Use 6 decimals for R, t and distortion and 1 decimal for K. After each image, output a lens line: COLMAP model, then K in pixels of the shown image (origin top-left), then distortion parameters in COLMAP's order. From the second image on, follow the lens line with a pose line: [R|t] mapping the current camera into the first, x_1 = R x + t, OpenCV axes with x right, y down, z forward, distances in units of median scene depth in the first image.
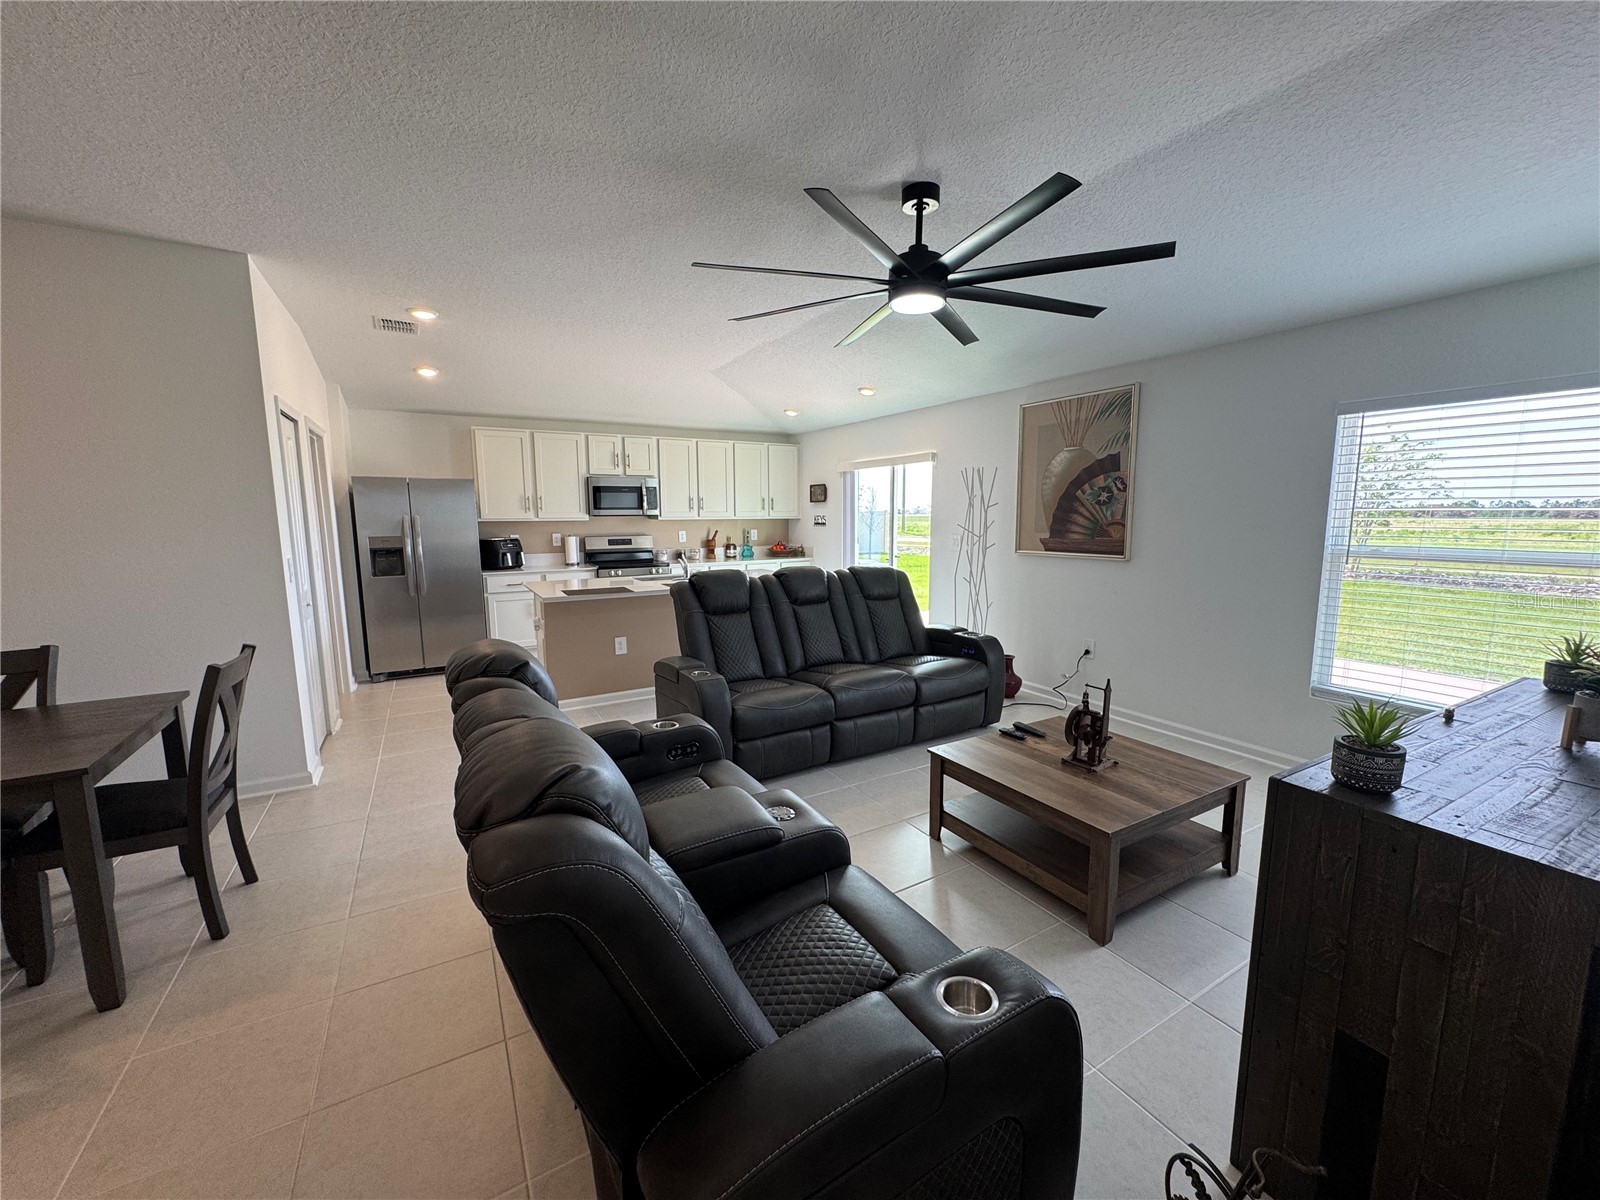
lens RADIAL K [[638.9, 0, 798.2], [0, 638.9, 603.9], [0, 0, 1]] dist [-0.003979, 0.000847]
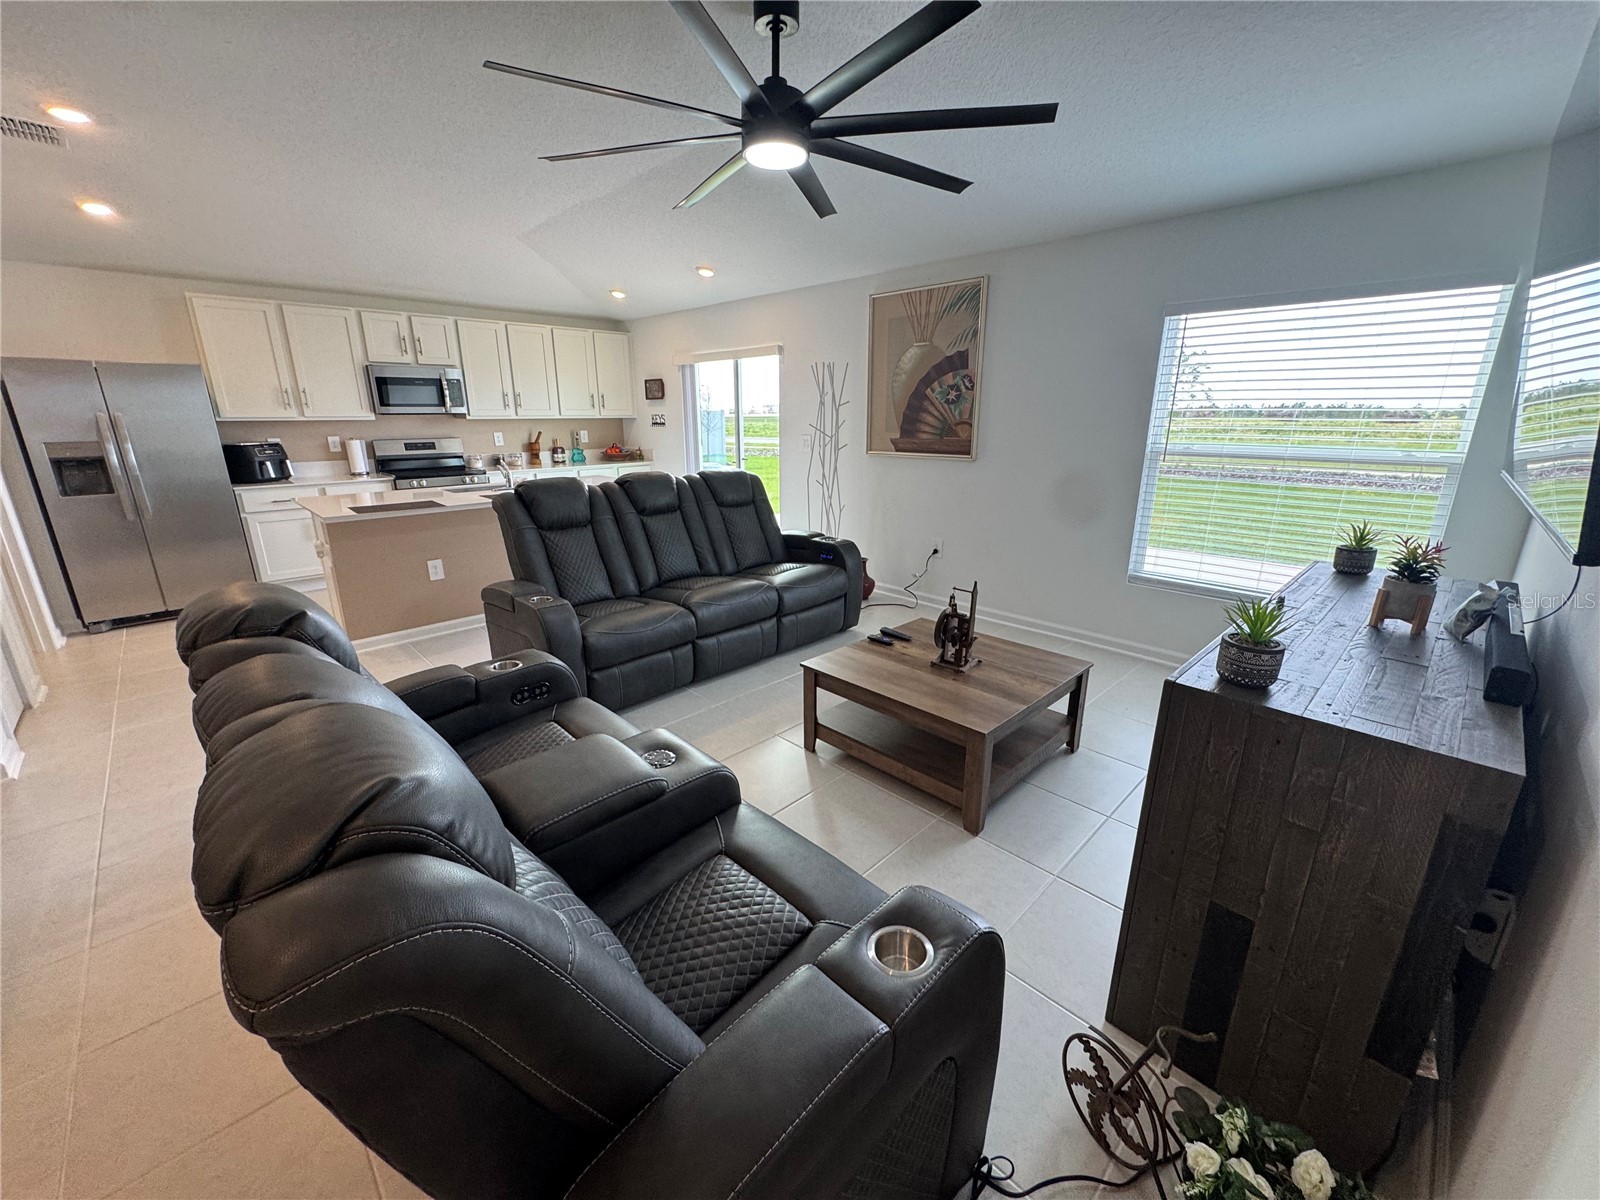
lens RADIAL K [[638.9, 0, 798.2], [0, 638.9, 602.9], [0, 0, 1]] dist [-0.003979, 0.000847]
pose [[0.968396, -0.067676, 0.240060, -0.016112], [0.031567, 0.988000, 0.151192, -0.005576], [-0.247411, -0.138836, 0.958912, 0.055145]]
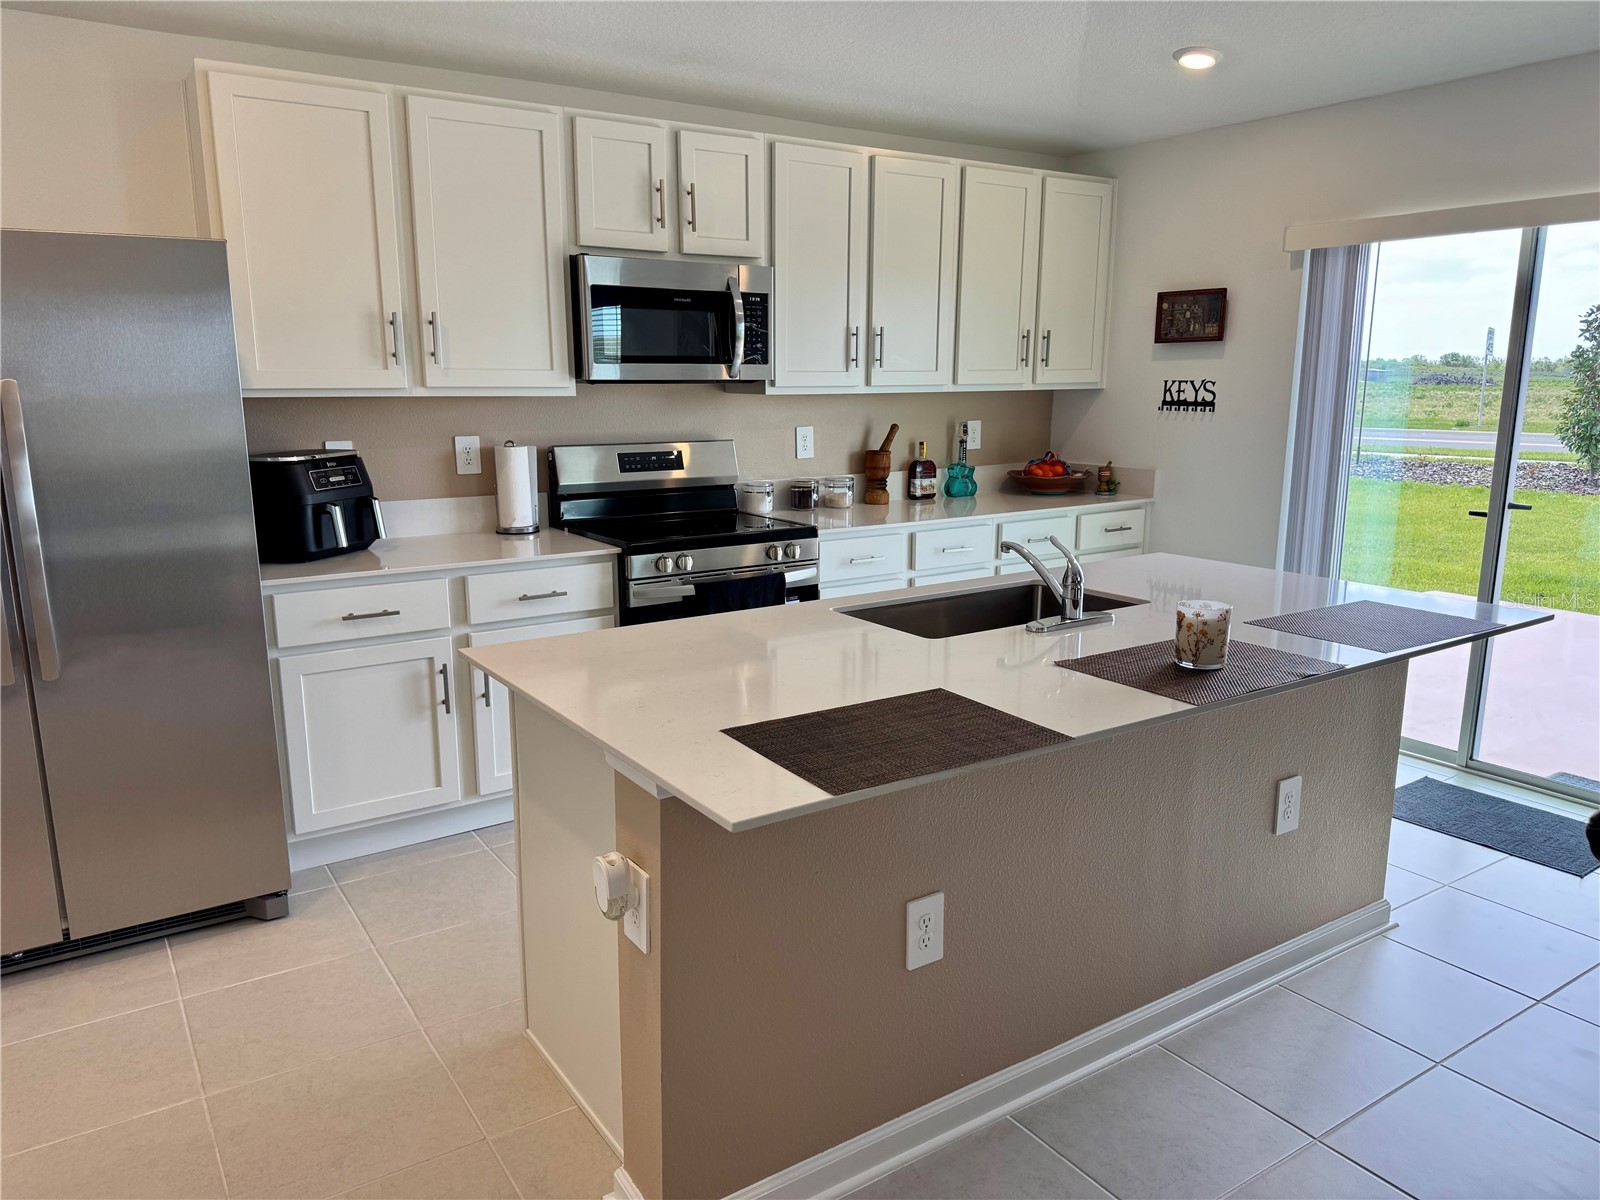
lens RADIAL K [[1133.3, 0, 793.0], [0, 1133.3, 612.0], [0, 0, 1]] dist [0.093138, -0.003105]
pose [[0.998212, -0.005828, 0.059482, -0.379744], [0.001759, 0.997669, 0.068219, -0.092084], [-0.059741, -0.067993, 0.995896, 0.622161]]
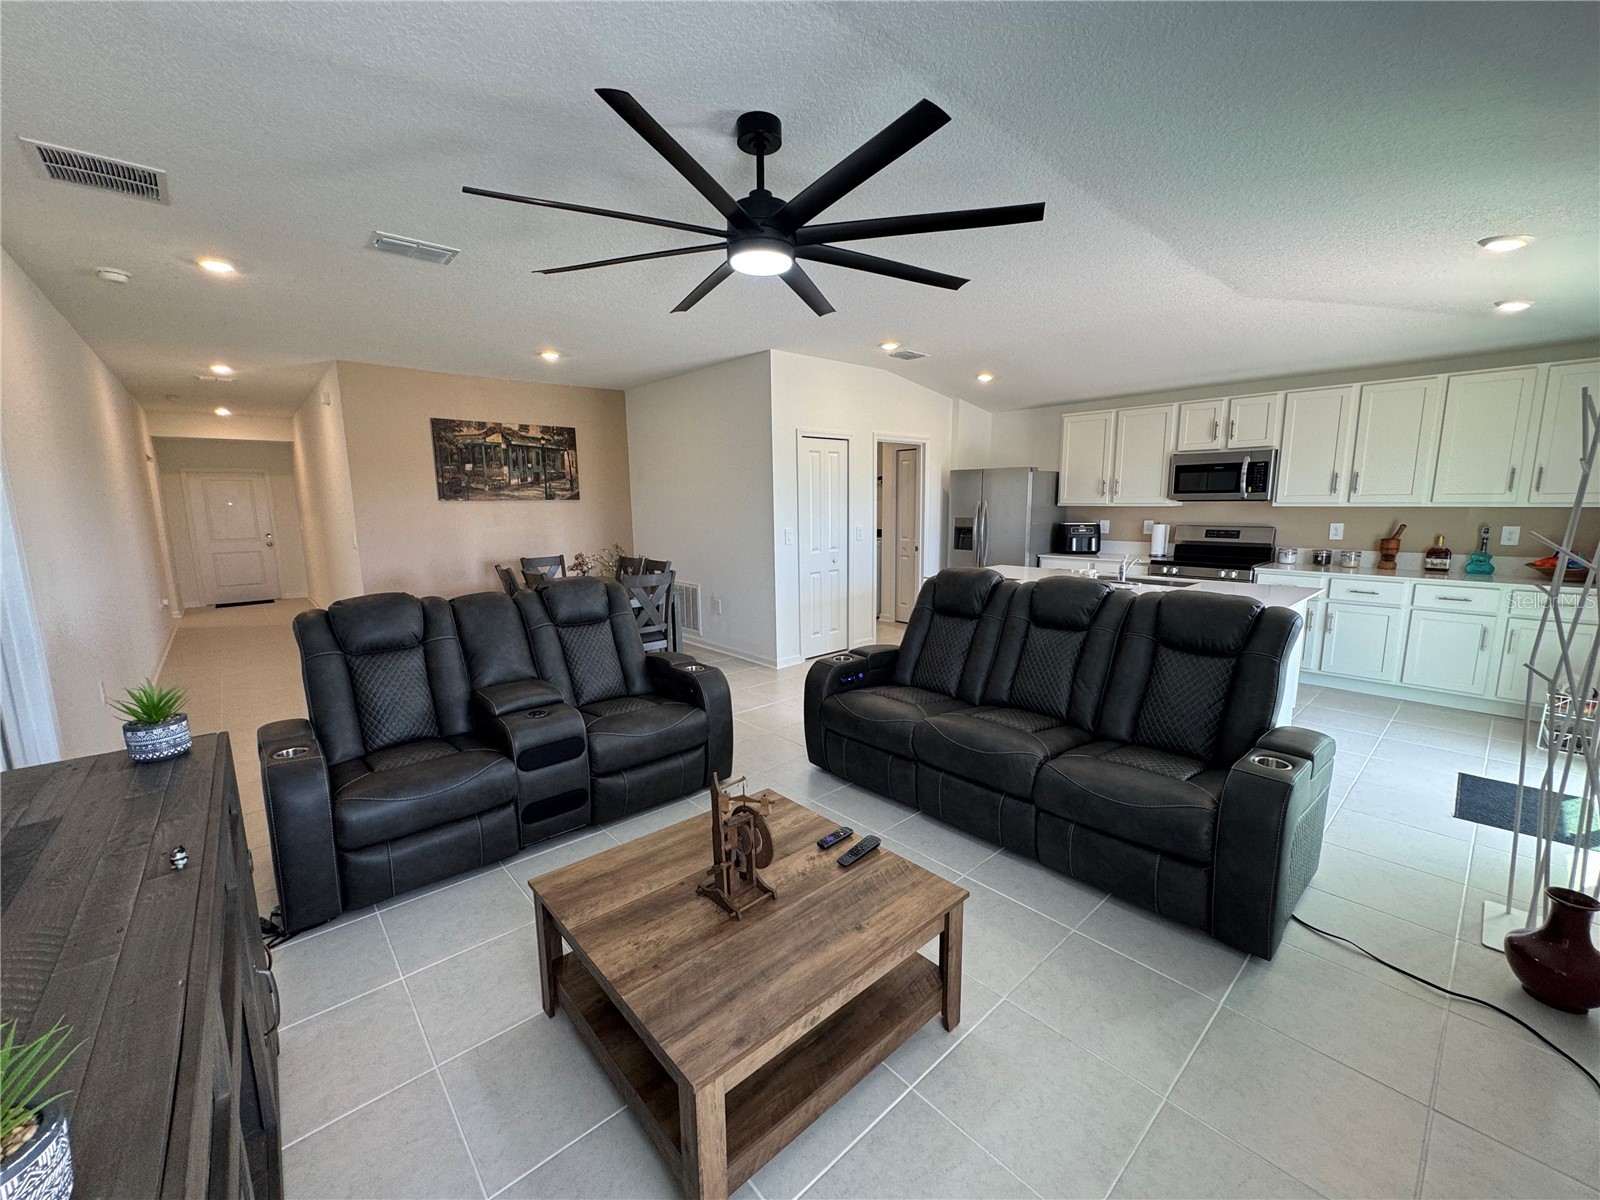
lens RADIAL K [[638.9, 0, 798.7], [0, 638.9, 599.2], [0, 0, 1]] dist [-0.003979, 0.000847]
pose [[0.203633, 0.153495, -0.966940, 0.616898], [-0.127700, 0.983361, 0.129208, -0.083147], [0.970683, 0.097167, 0.219846, 0.515770]]
